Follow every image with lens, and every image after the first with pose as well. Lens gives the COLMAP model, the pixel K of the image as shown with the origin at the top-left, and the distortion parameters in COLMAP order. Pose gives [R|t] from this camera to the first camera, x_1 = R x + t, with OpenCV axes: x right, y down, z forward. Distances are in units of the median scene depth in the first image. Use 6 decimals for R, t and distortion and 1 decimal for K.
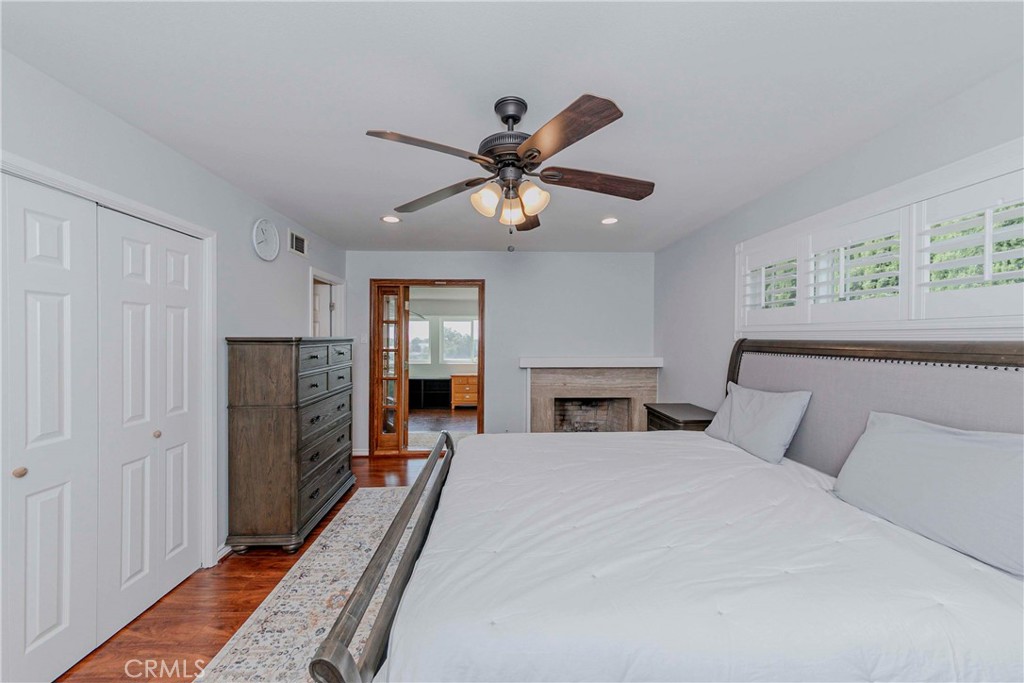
lens RADIAL K [[375.1, 0, 512.0], [0, 375.1, 341.5], [0, 0, 1]] dist [-0.001283, -0.000111]
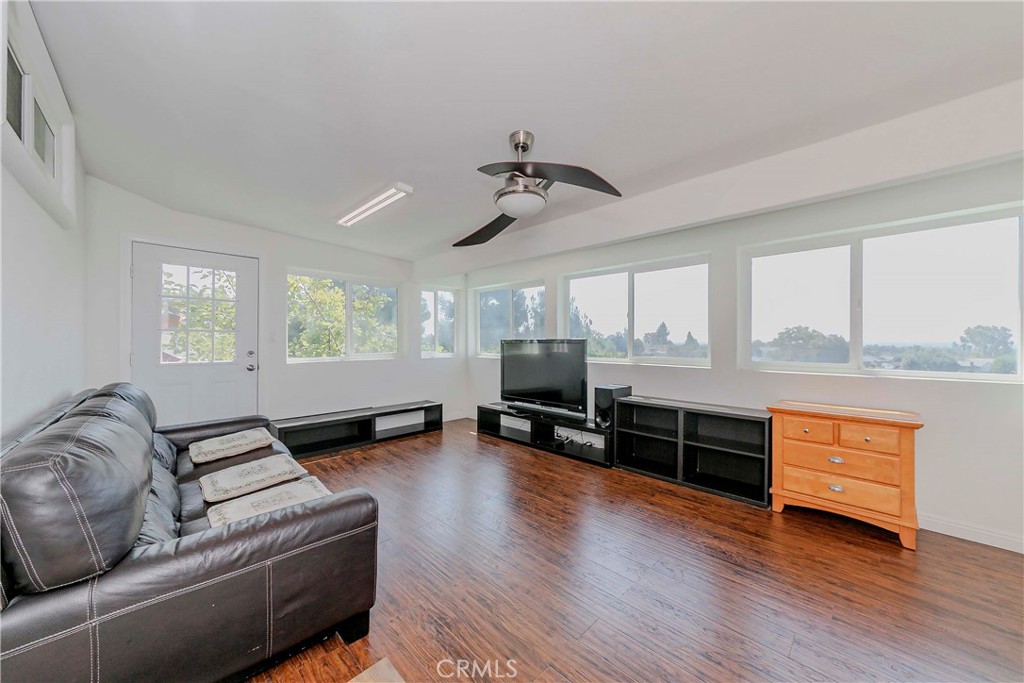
lens RADIAL K [[365.9, 0, 512.0], [0, 365.9, 341.5], [0, 0, 1]] dist [-0.000645, -0.000046]
pose [[0.665649, -0.004636, -0.746250, -0.073496], [-0.001966, 0.999966, -0.007966, 0.035320], [0.746262, 0.006770, 0.665618, 0.615494]]
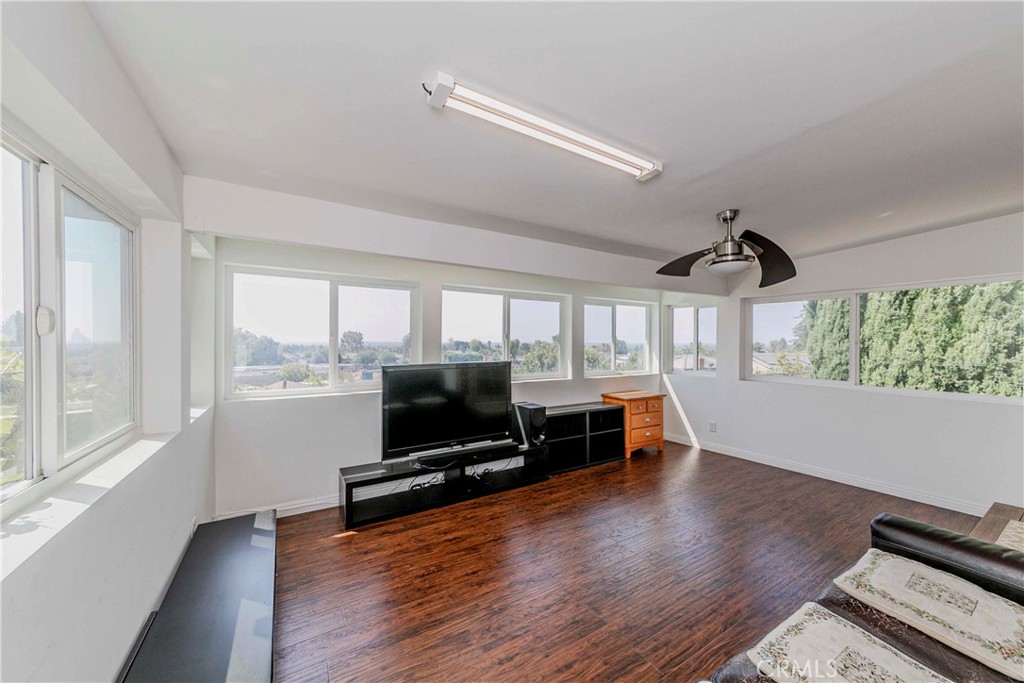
lens RADIAL K [[363.2, 0, 510.7], [0, 363.2, 346.9], [0, 0, 1]] dist [-0.008581, 0.004252]
pose [[0.879620, -0.007038, 0.475625, -0.569995], [0.003002, 0.999953, 0.009244, 0.006825], [-0.475667, -0.006703, 0.879600, 0.602807]]
